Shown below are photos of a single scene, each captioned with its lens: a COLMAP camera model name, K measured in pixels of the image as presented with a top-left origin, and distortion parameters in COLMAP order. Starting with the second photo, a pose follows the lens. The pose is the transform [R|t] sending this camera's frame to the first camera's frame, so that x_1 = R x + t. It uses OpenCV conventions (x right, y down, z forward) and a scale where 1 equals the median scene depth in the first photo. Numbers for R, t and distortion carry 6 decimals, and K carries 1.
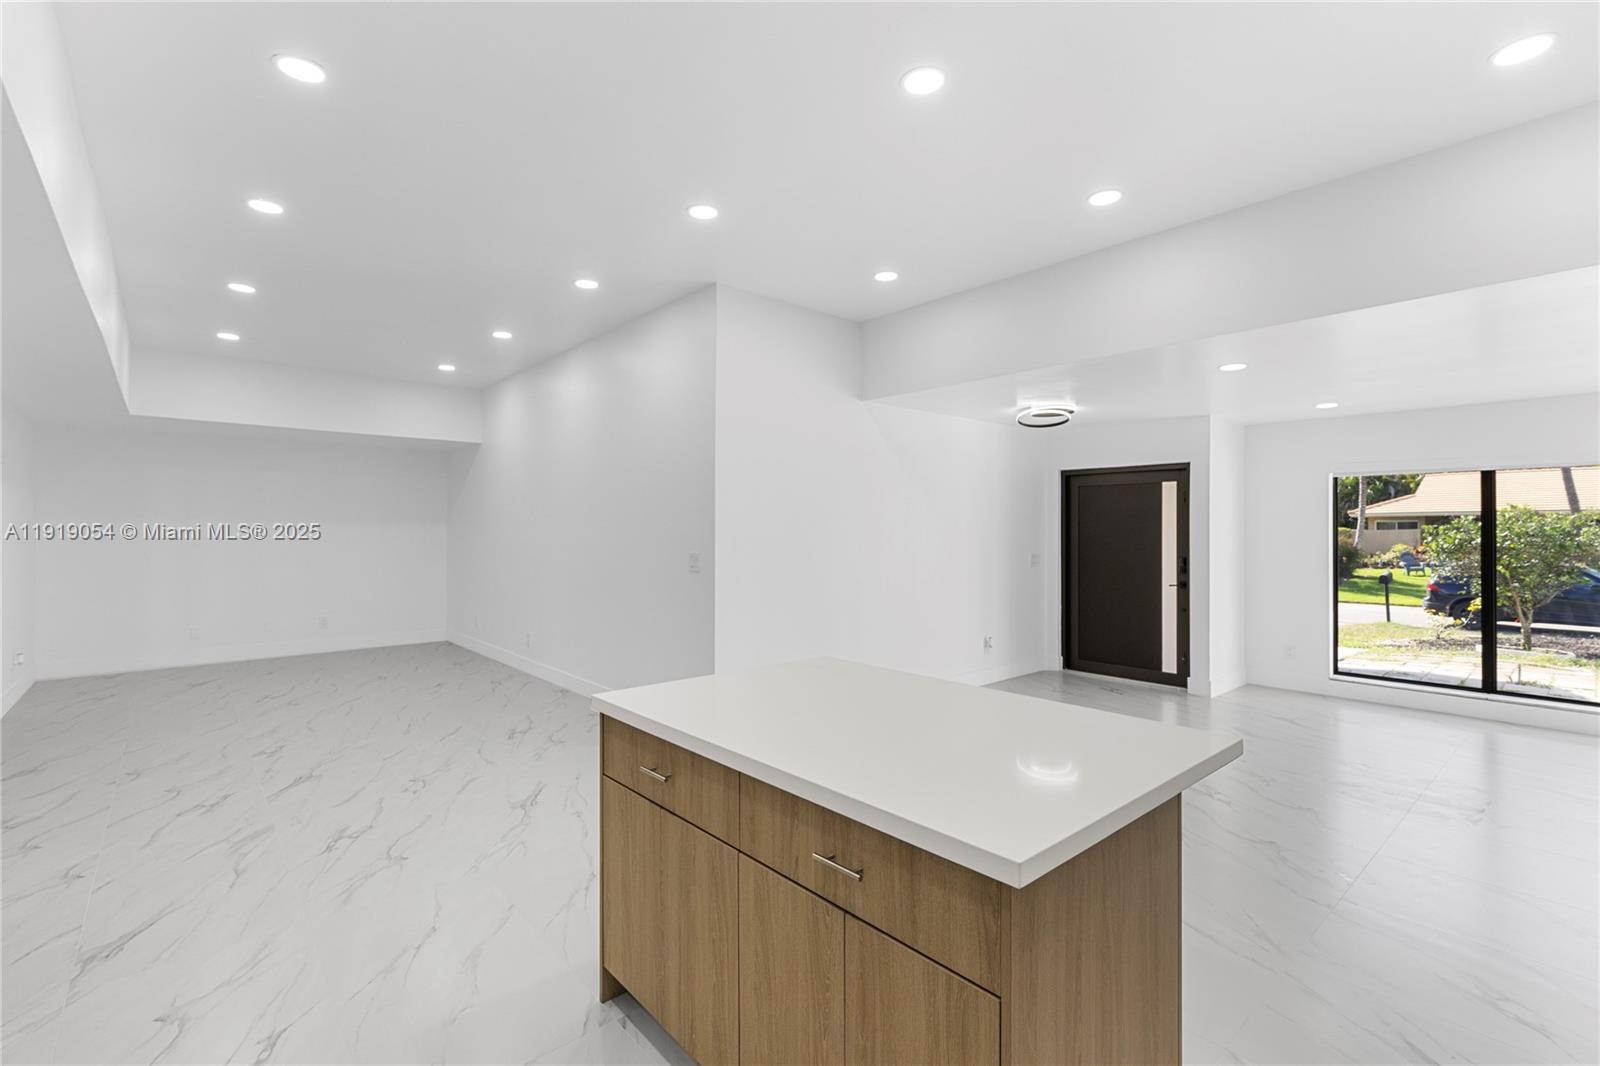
lens RADIAL K [[714.1, 0, 800.9], [0, 714.1, 526.0], [0, 0, 1]] dist [0.004561, -0.000461]
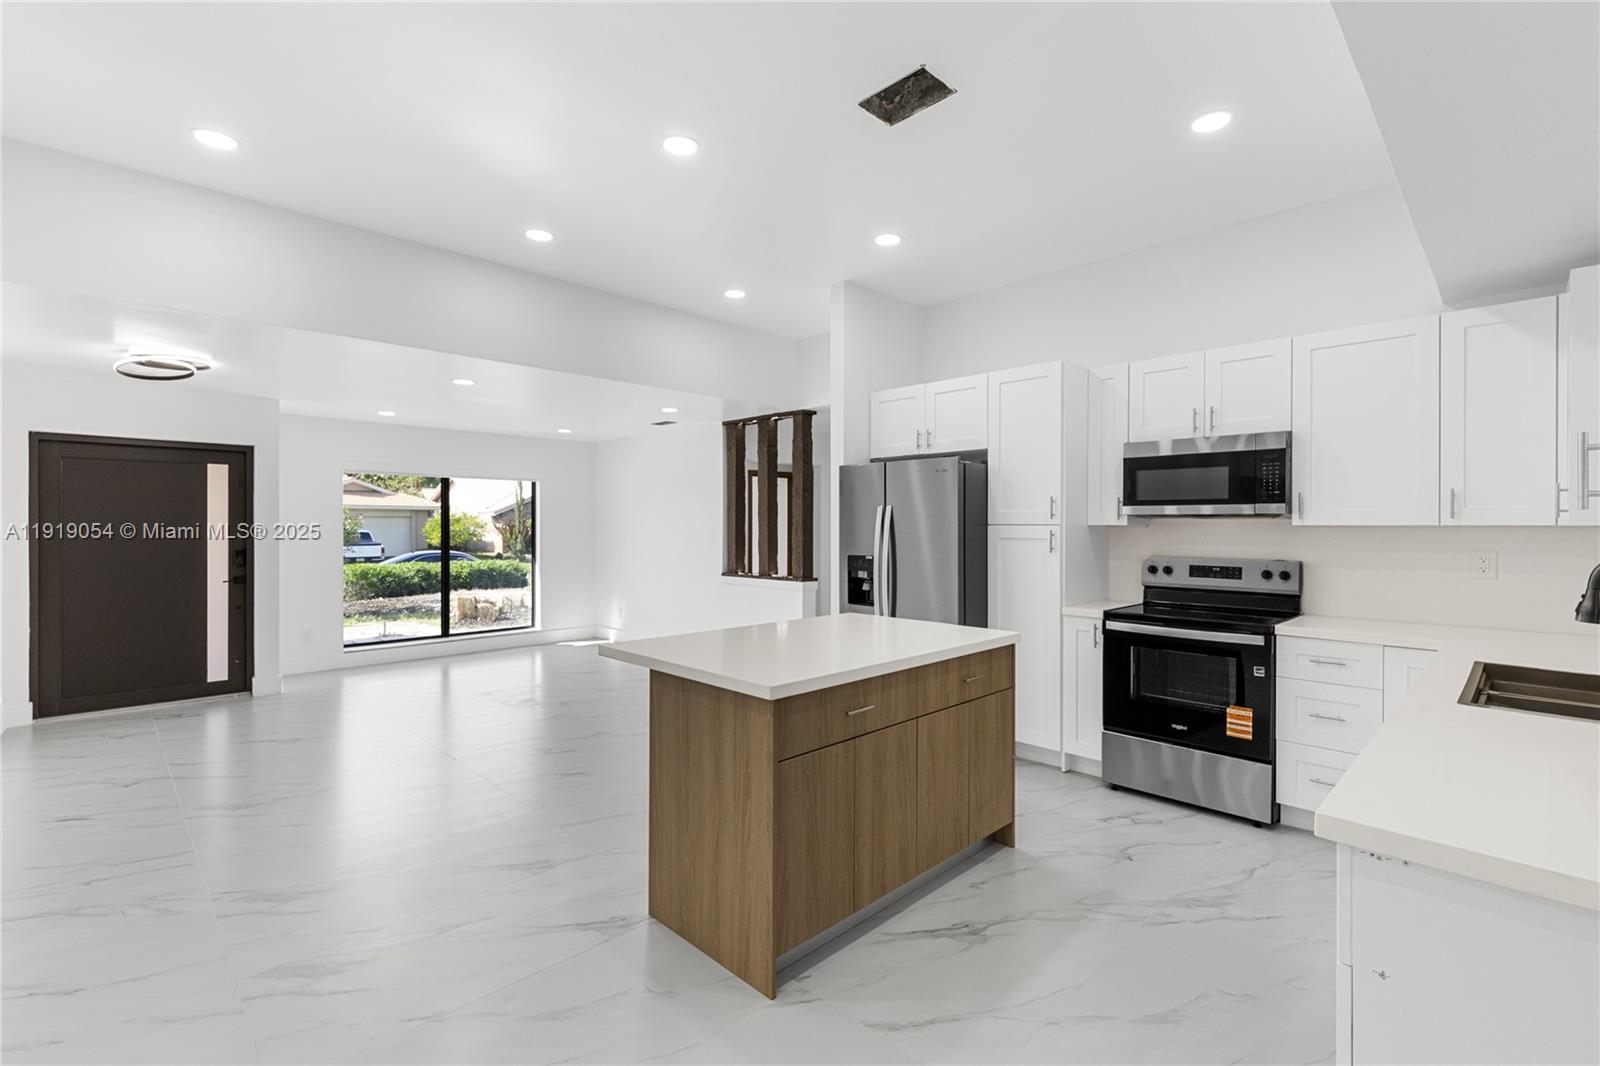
lens RADIAL K [[714.1, 0, 800.9], [0, 714.1, 526.0], [0, 0, 1]] dist [0.004561, -0.000461]
pose [[-0.060342, -0.004188, 0.998169, -0.414803], [-0.005589, 0.999977, 0.003857, 0.006682], [-0.998162, -0.005346, -0.060364, 0.341523]]
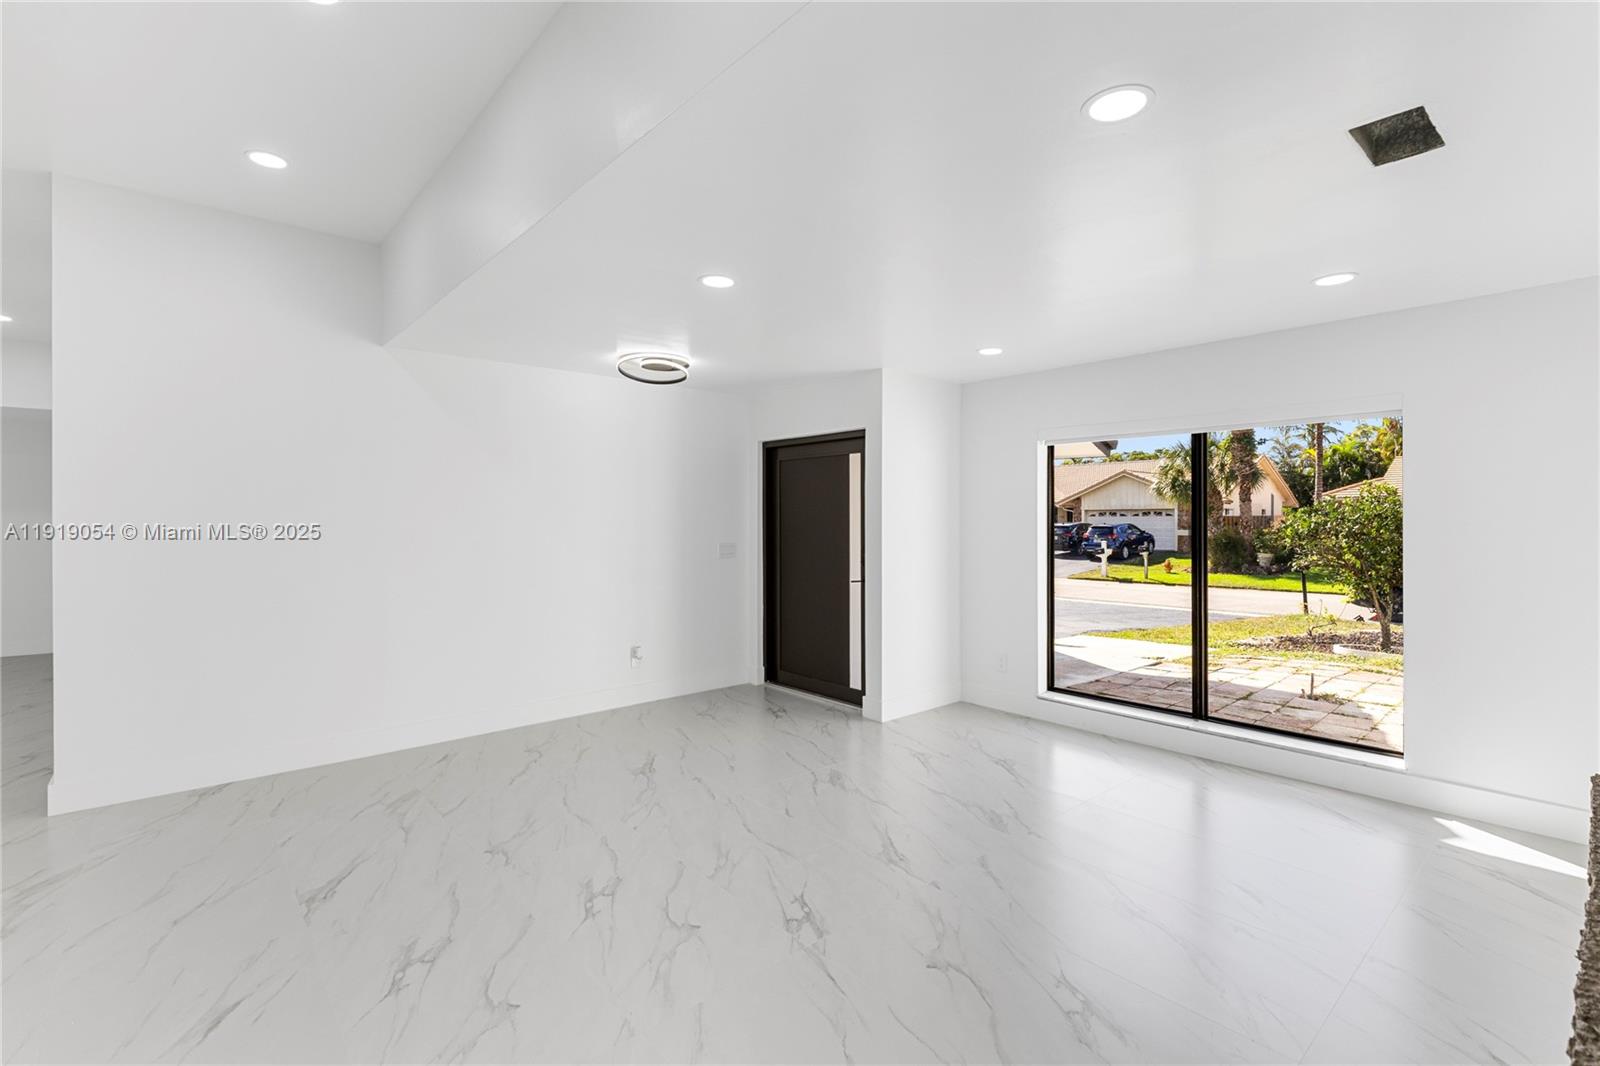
lens RADIAL K [[726.1, 0, 802.7], [0, 726.1, 514.2], [0, 0, 1]] dist [0.003857, 0.000300]
pose [[0.999984, -0.004165, 0.003871, 0.459514], [0.004159, 0.999990, 0.001523, 0.005330], [-0.003878, -0.001507, 0.999991, 0.180973]]
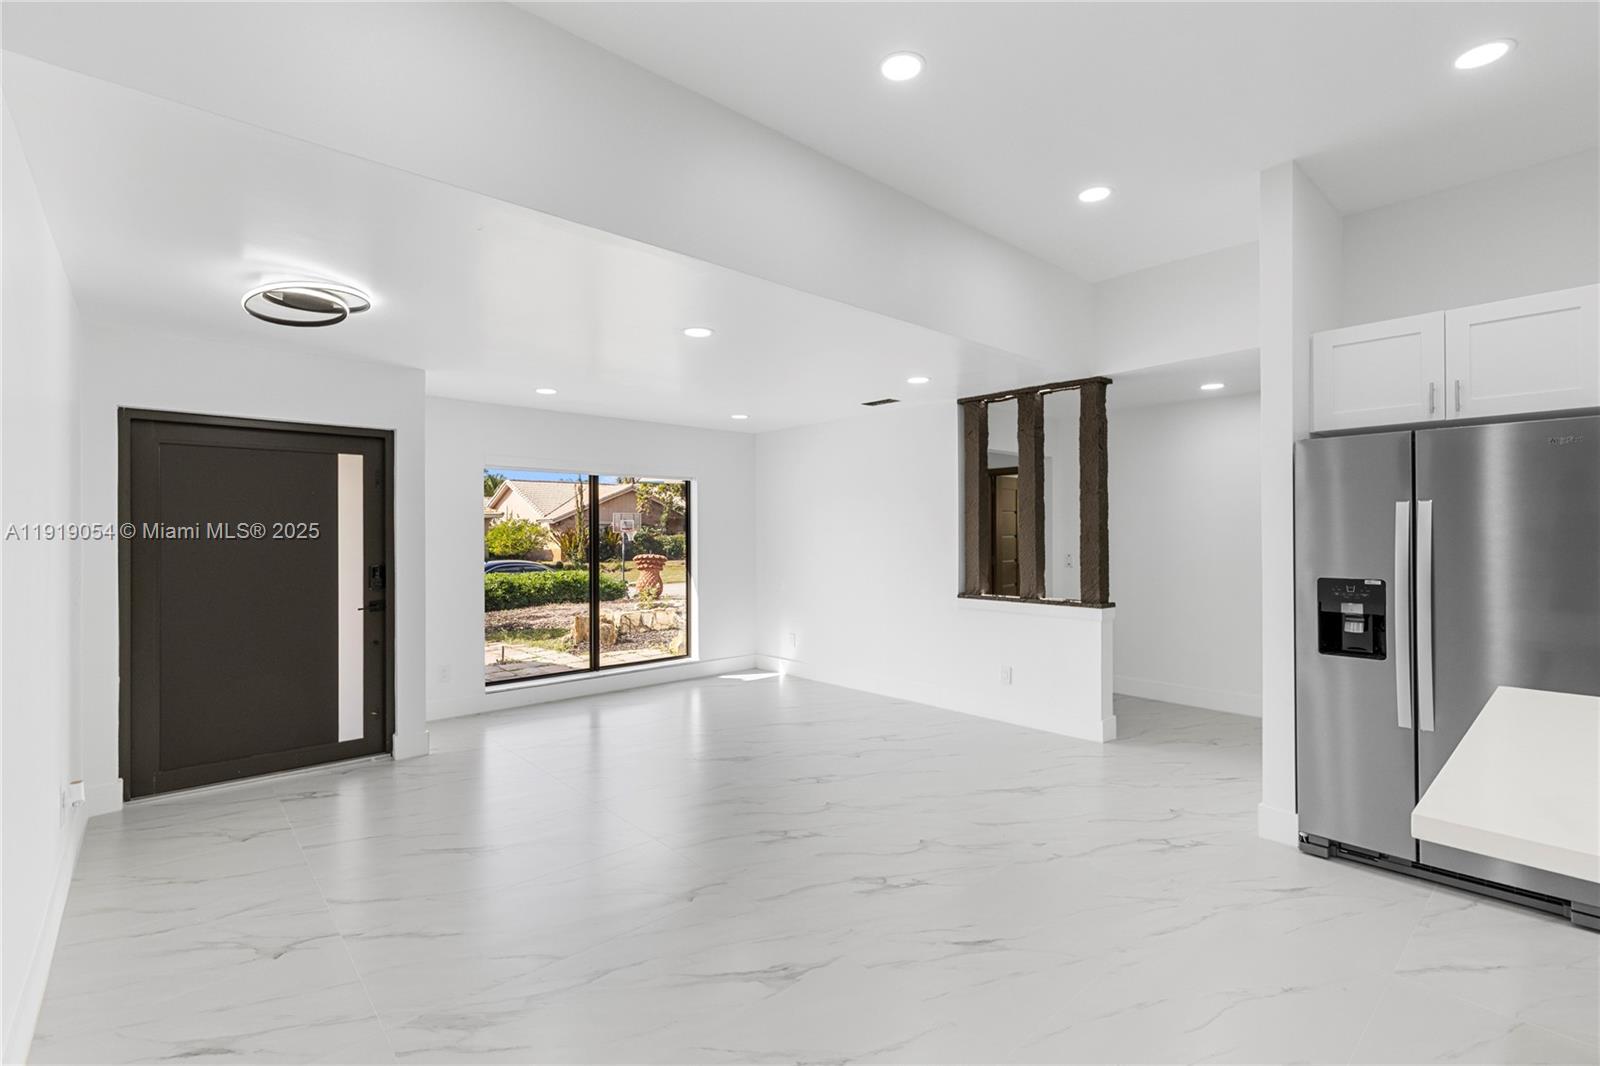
lens RADIAL K [[719.5, 0, 804.1], [0, 719.5, 530.2], [0, 0, 1]] dist [0.003130, -0.000433]
pose [[-0.011152, -0.000091, 0.999938, -0.166598], [-0.001870, 0.999998, 0.000071, 0.008076], [-0.999936, -0.001869, -0.011152, 0.591845]]
